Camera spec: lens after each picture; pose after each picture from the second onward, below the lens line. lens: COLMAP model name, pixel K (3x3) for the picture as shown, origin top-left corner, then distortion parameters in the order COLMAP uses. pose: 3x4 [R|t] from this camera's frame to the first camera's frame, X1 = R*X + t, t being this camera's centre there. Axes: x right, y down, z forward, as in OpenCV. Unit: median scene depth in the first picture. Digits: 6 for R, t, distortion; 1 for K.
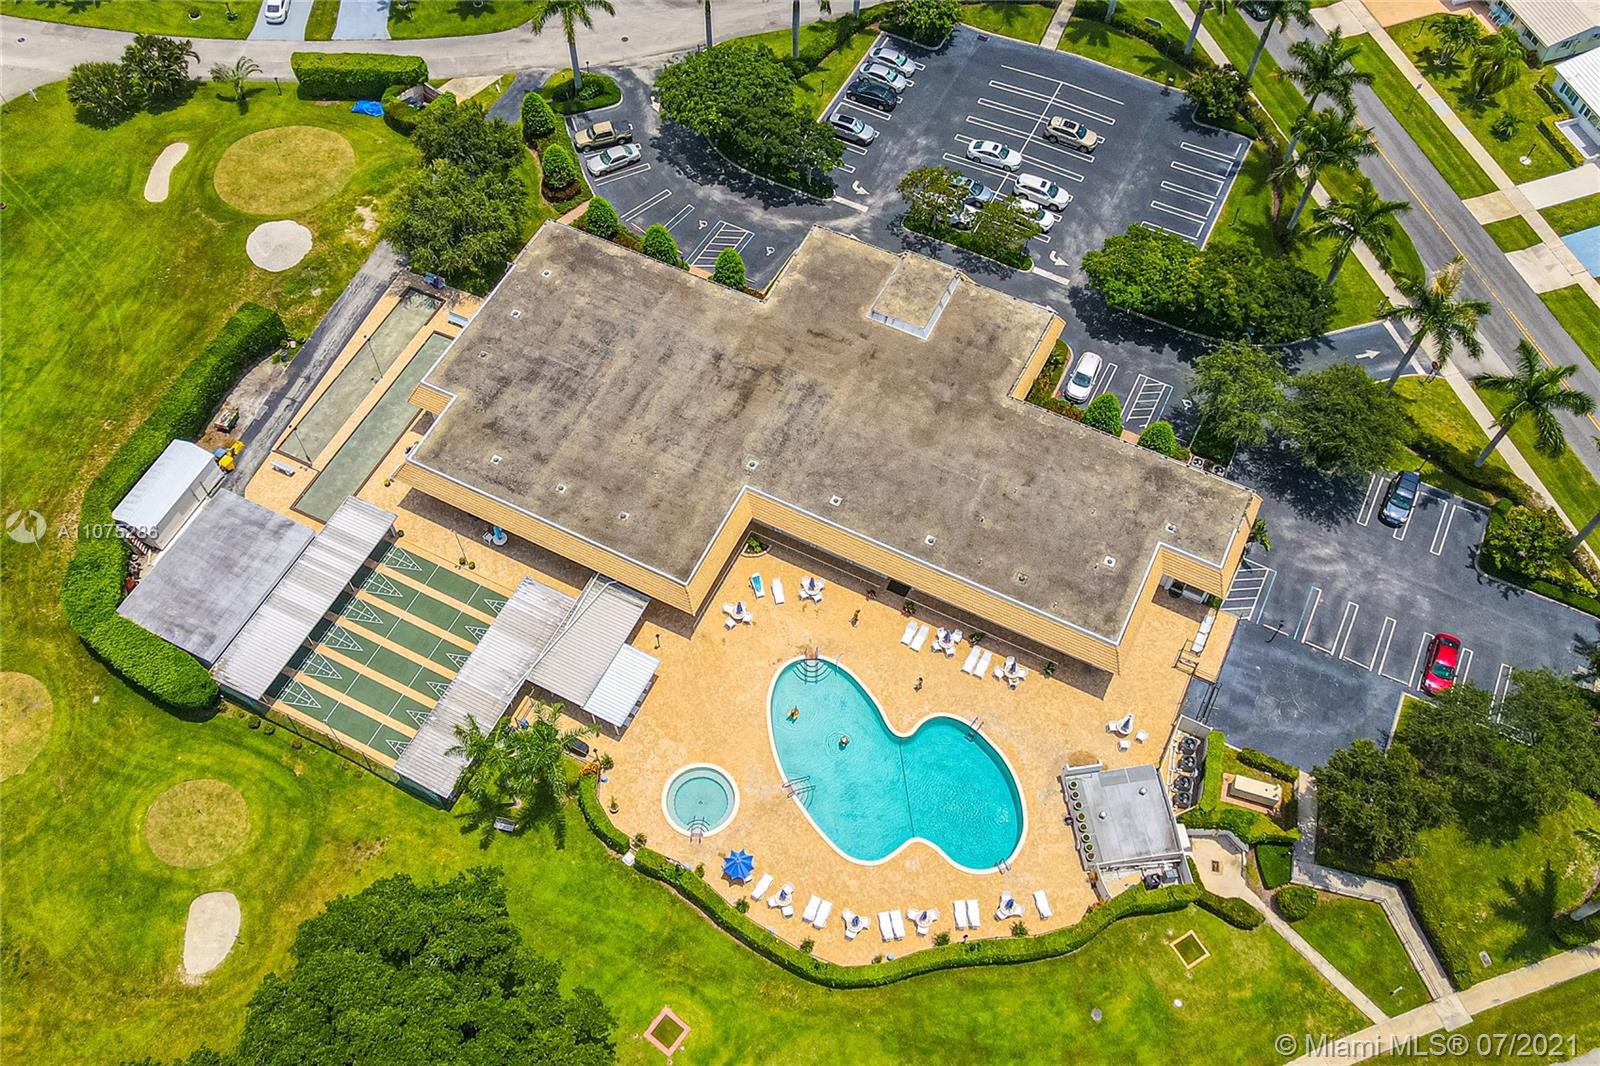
lens RADIAL K [[1385.8, 0, 799.3], [0, 1385.8, 533.4], [0, 0, 1]] dist [0.003621, 0.049519]
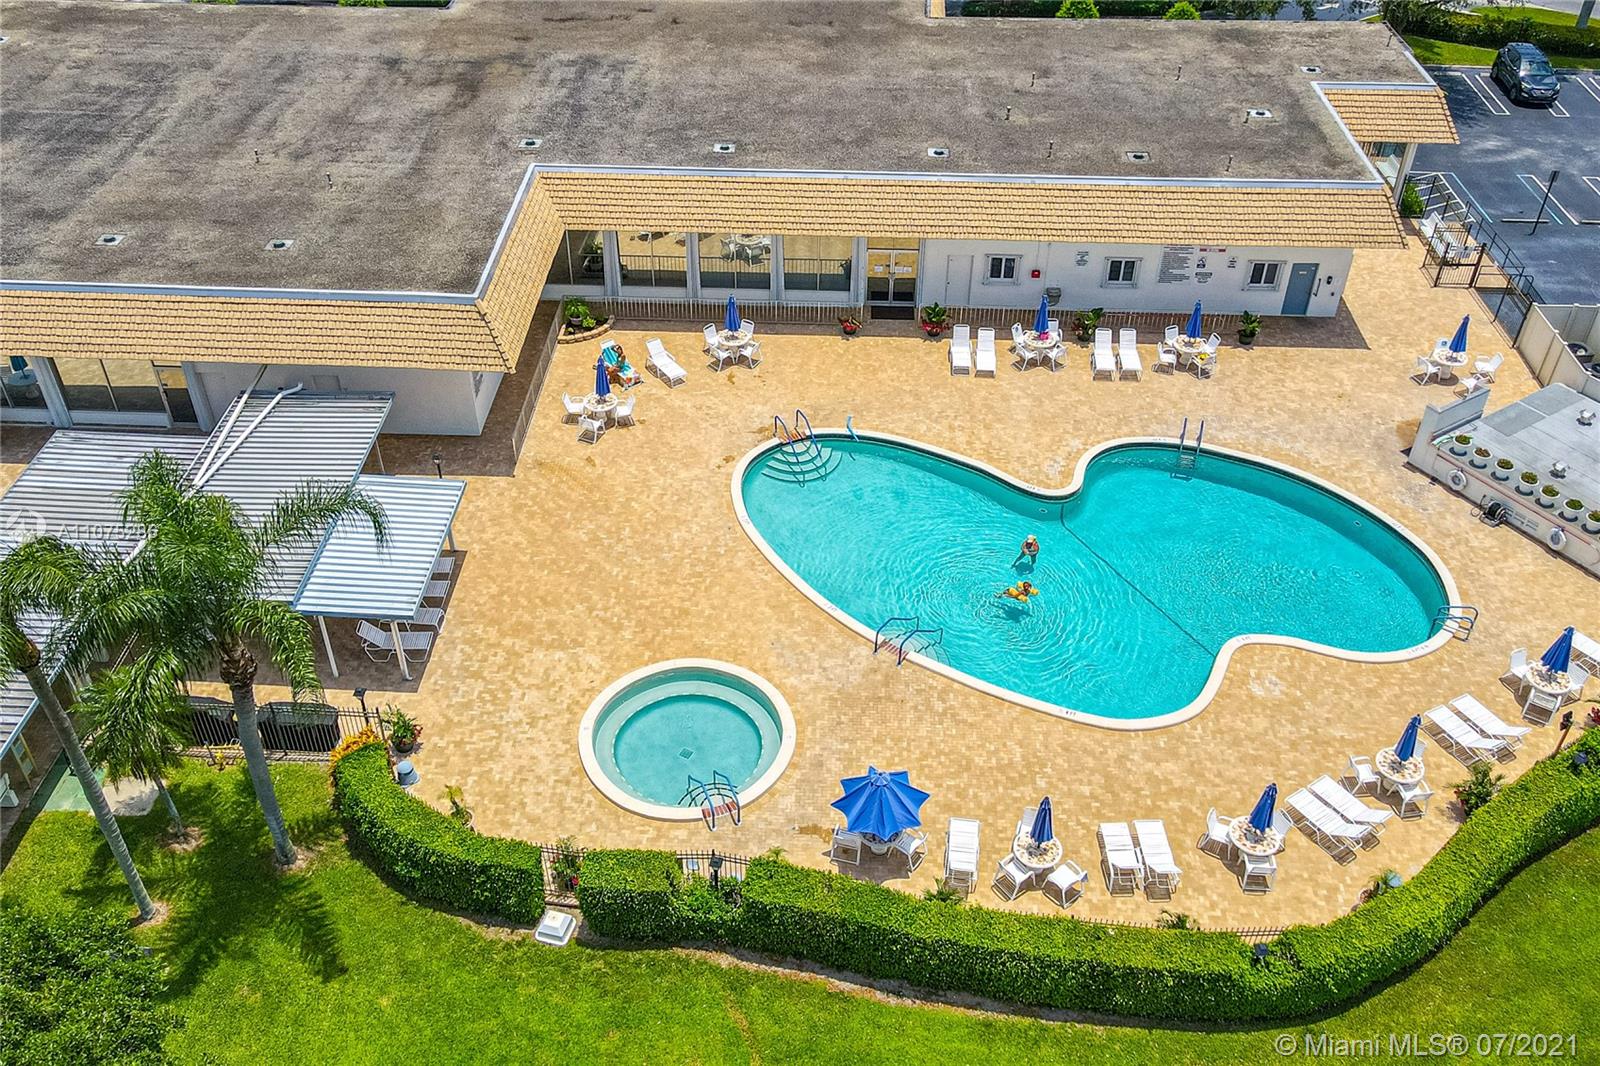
lens RADIAL K [[1385.8, 0, 797.8], [0, 1385.8, 525.3], [0, 0, 1]] dist [0.003621, 0.049519]
pose [[0.912801, -0.253752, 0.320007, -0.138853], [0.349854, 0.890090, -0.292134, 0.244370], [-0.210706, 0.378616, 0.901251, 0.608452]]
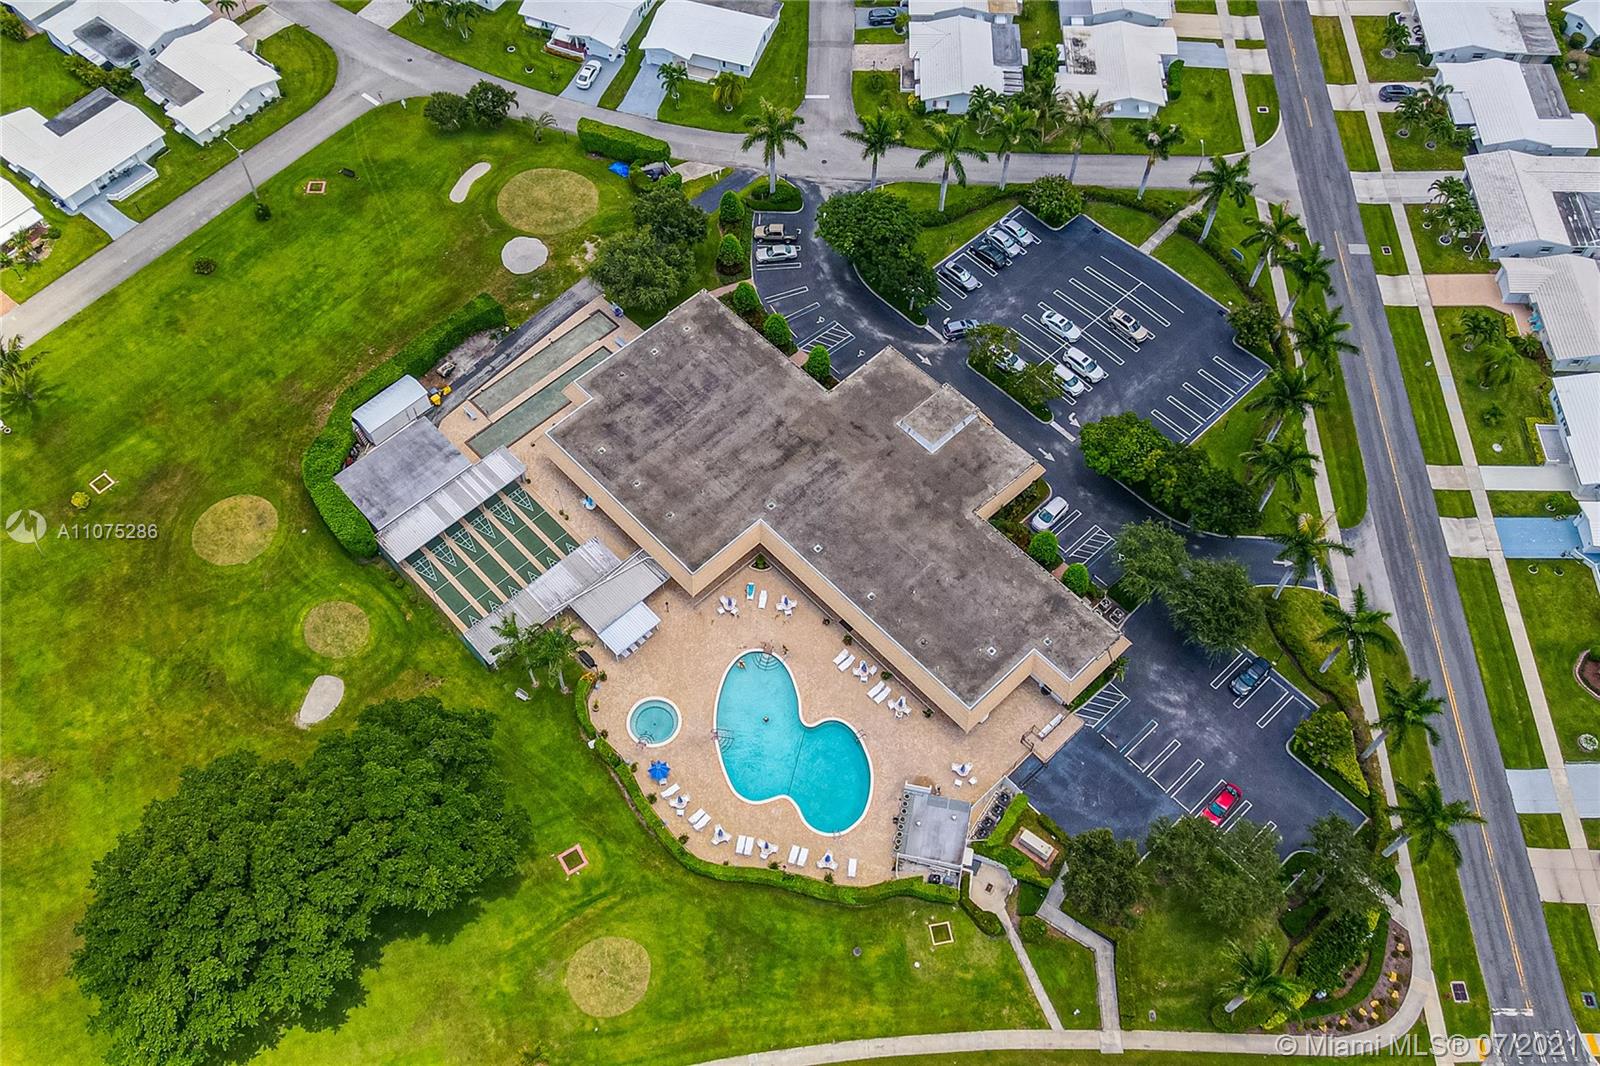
lens RADIAL K [[1385.8, 0, 798.2], [0, 1385.8, 541.0], [0, 0, 1]] dist [0.003621, 0.049519]
pose [[0.939388, 0.290245, -0.182503, 0.255944], [-0.291531, 0.956345, 0.020347, -0.052834], [0.180441, 0.034092, 0.982995, -0.348860]]
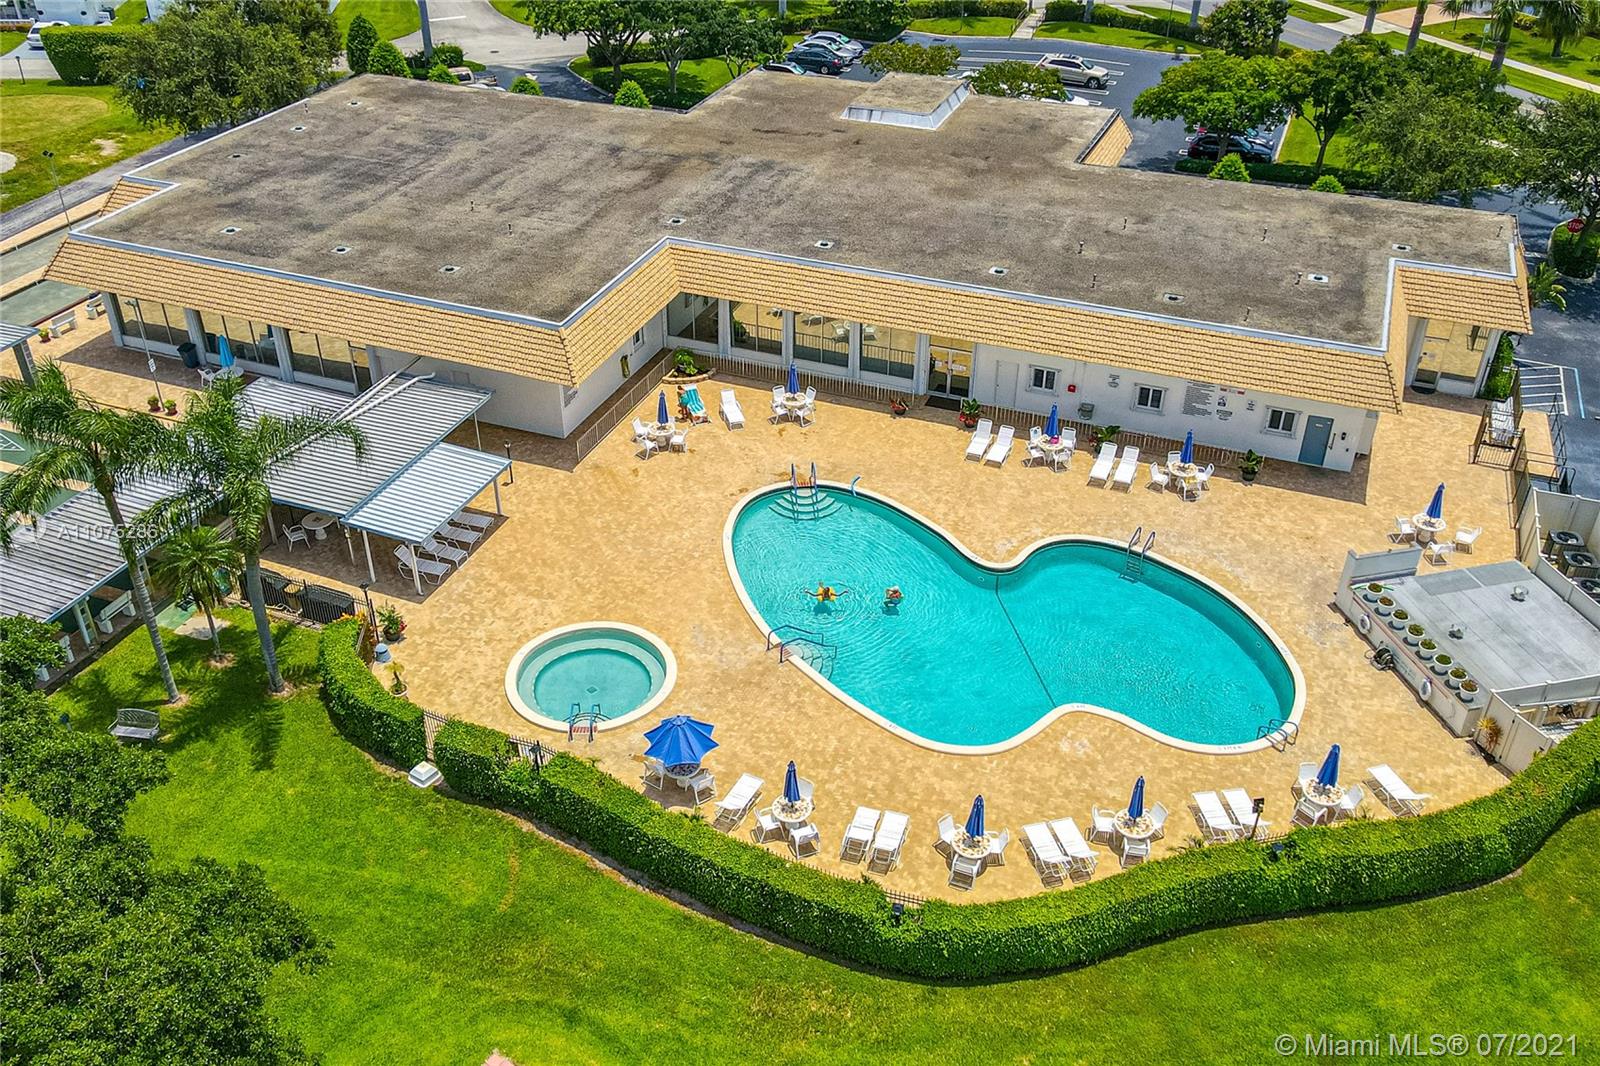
lens RADIAL K [[1385.8, 0, 796.9], [0, 1385.8, 531.9], [0, 0, 1]] dist [0.003621, 0.049519]
pose [[0.996211, -0.049144, 0.071750, -0.032192], [0.075008, 0.903070, -0.422893, 0.328344], [-0.044013, 0.426673, 0.903334, 0.529998]]
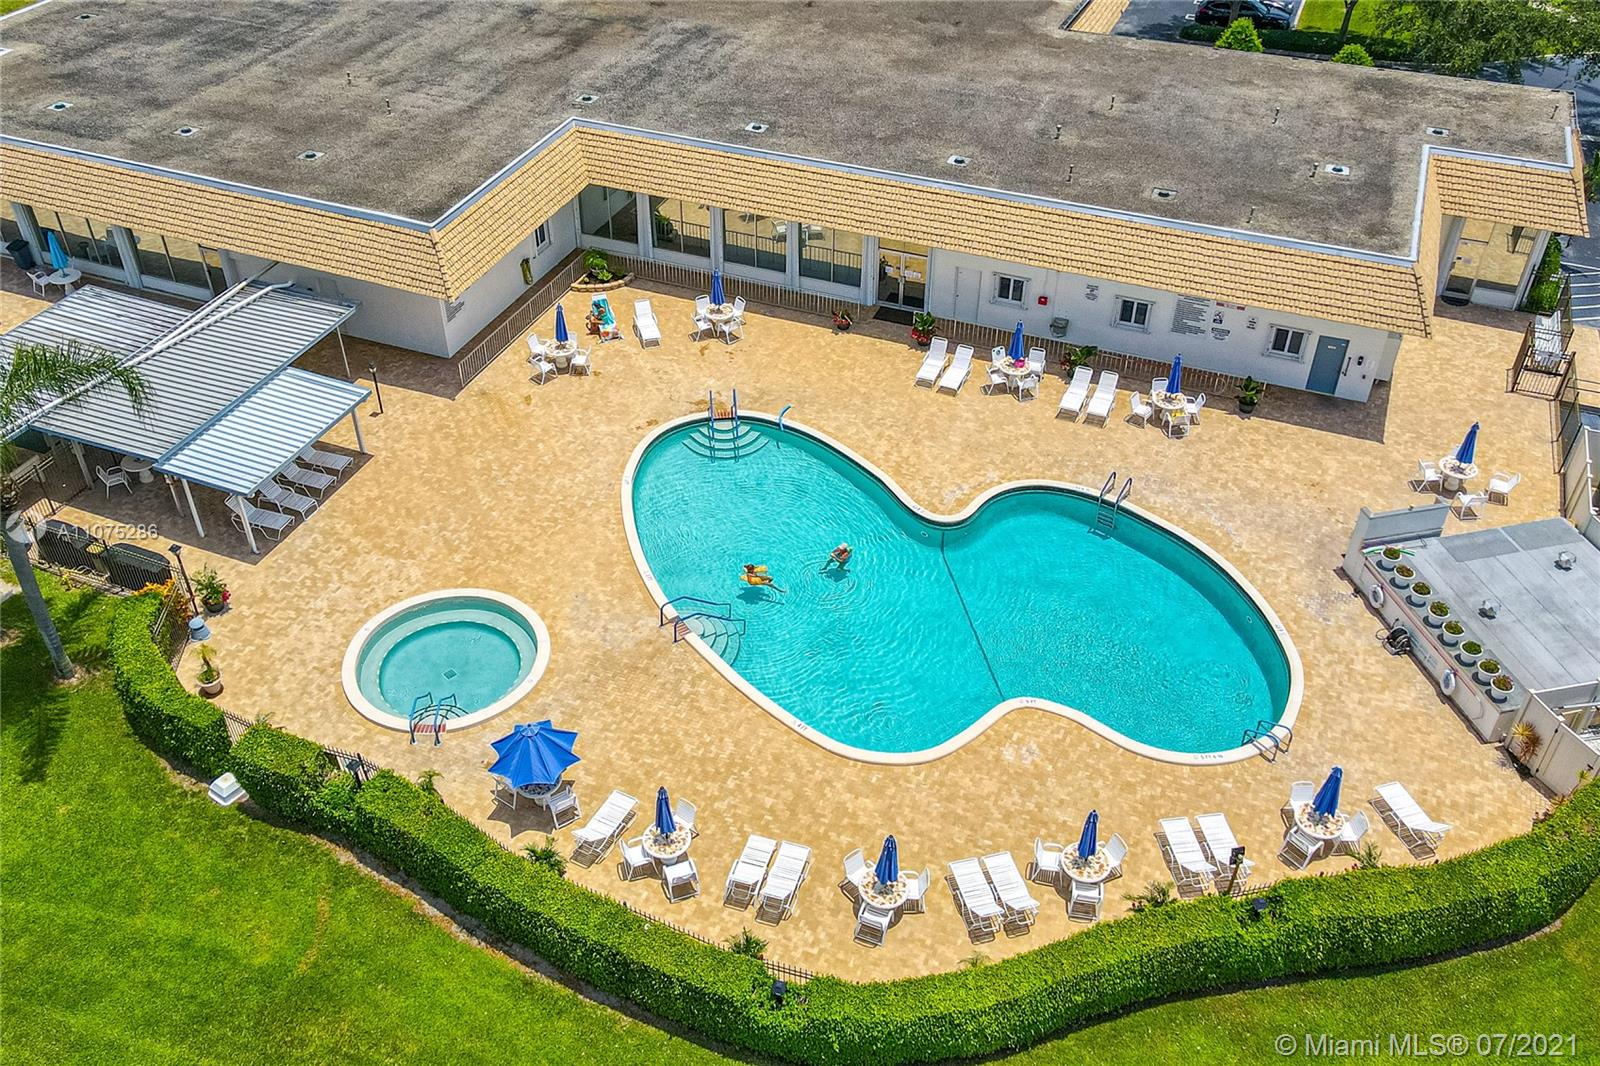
lens RADIAL K [[1385.8, 0, 796.2], [0, 1385.8, 529.0], [0, 0, 1]] dist [0.003621, 0.049519]
pose [[0.996767, -0.050985, 0.062103, 0.002685], [0.069377, 0.936011, -0.345065, 0.280620], [-0.040536, 0.348258, 0.936522, 0.589012]]
